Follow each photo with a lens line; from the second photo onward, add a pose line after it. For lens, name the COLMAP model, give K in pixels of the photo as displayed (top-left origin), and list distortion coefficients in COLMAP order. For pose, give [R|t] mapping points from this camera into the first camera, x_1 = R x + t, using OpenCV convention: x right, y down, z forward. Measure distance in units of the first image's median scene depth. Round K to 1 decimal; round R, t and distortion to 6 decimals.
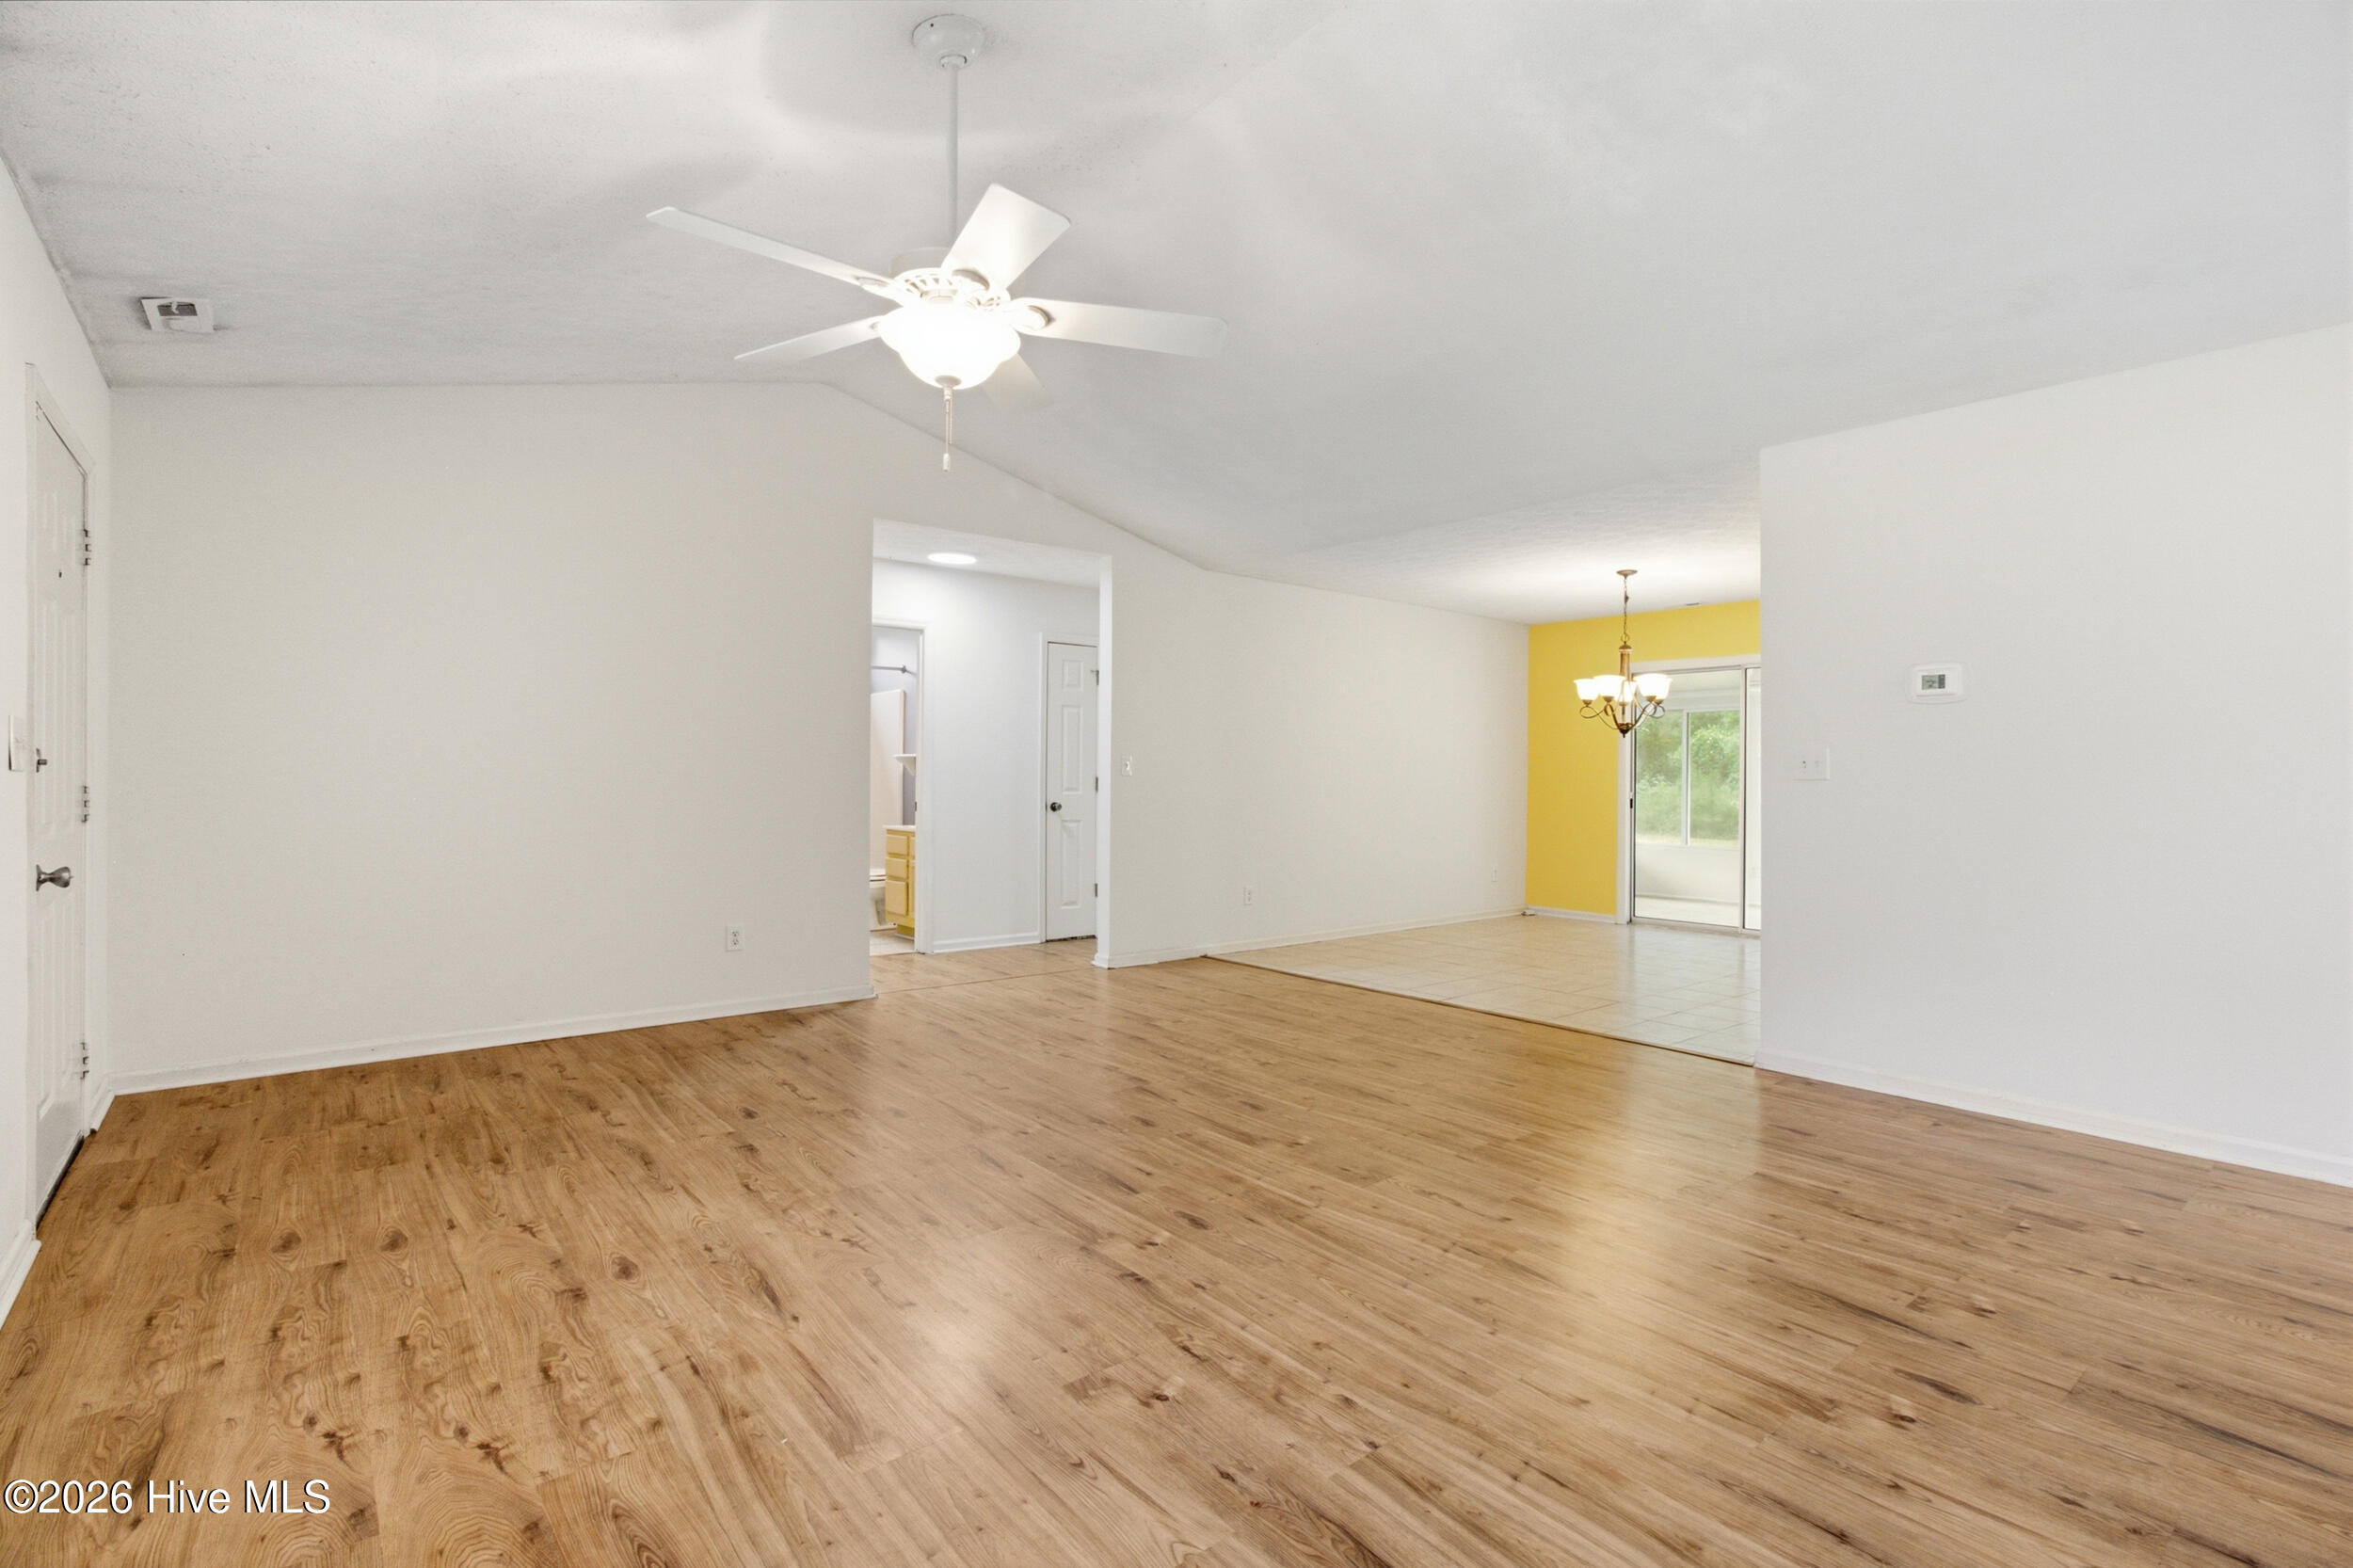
lens RADIAL K [[1102.3, 0, 1233.4], [0, 1102.3, 777.1], [0, 0, 1]] dist [-0.002035, -0.000147]
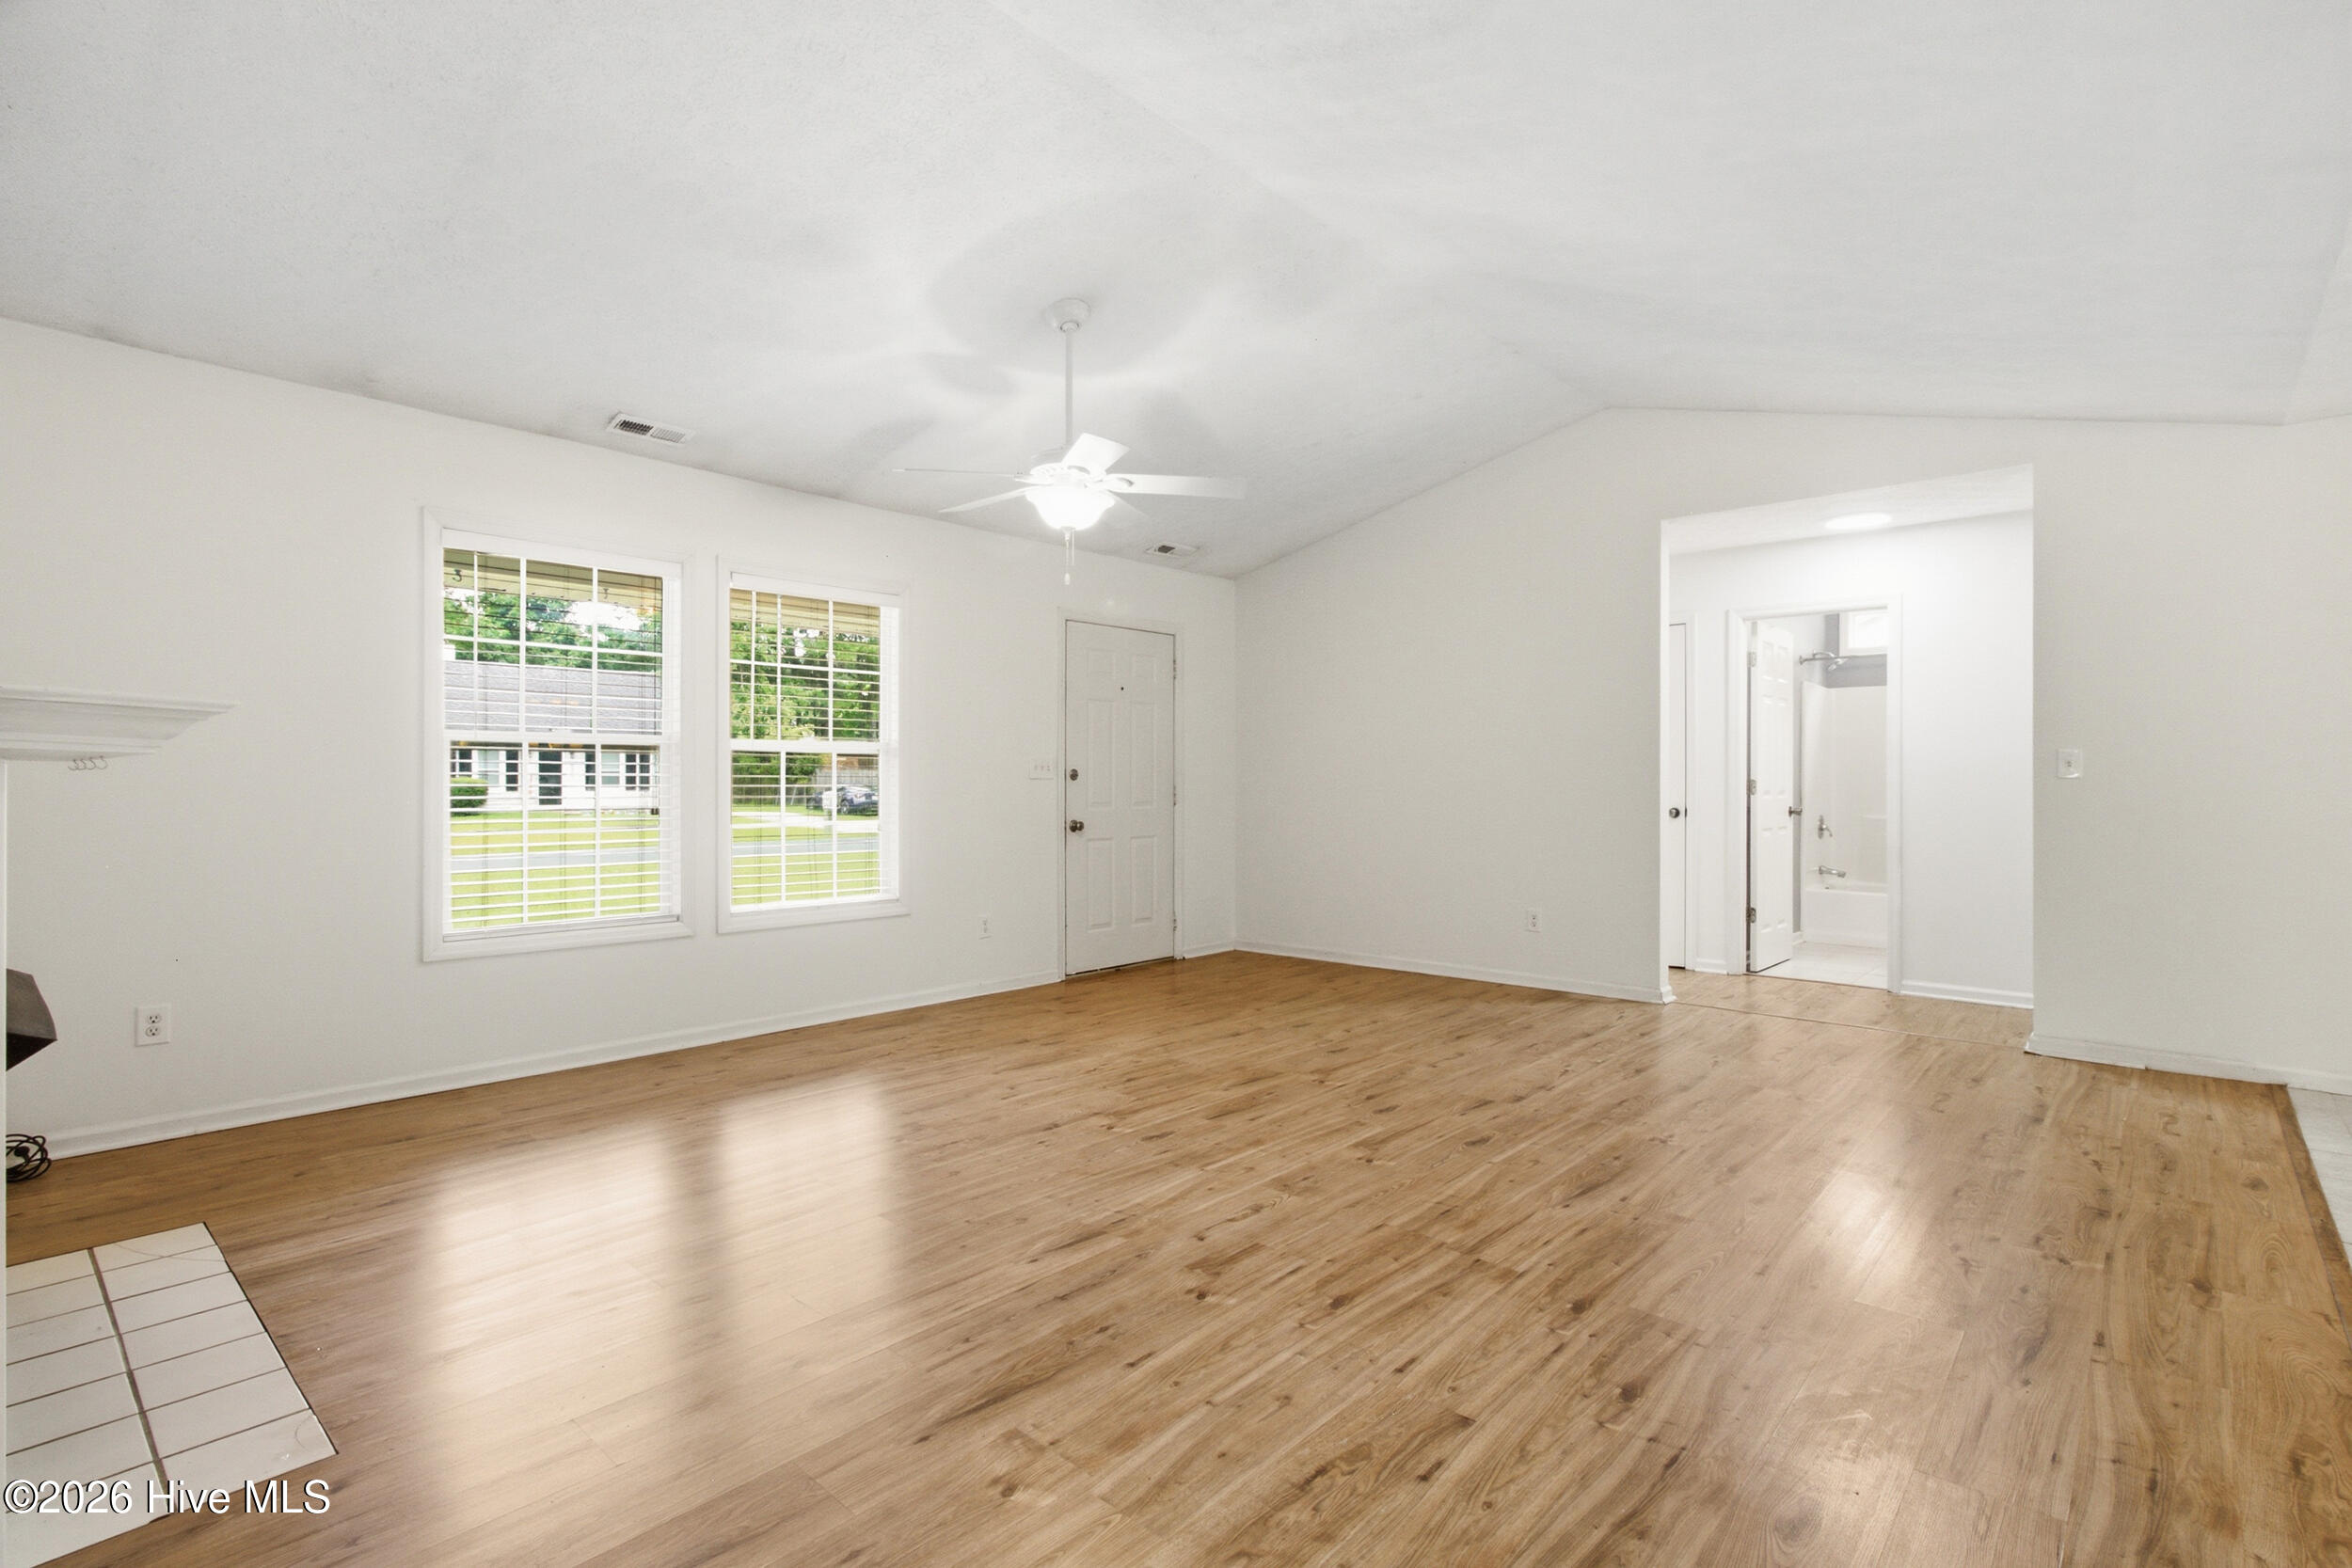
lens RADIAL K [[1102.9, 0, 1194.1], [0, 1102.9, 795.7], [0, 0, 1]] dist [-0.049699, 0.030023]
pose [[0.133540, 0.008784, -0.991005, 1.115615], [0.002885, 0.999953, 0.009252, -0.002592], [0.991039, -0.004094, 0.133508, 0.796286]]
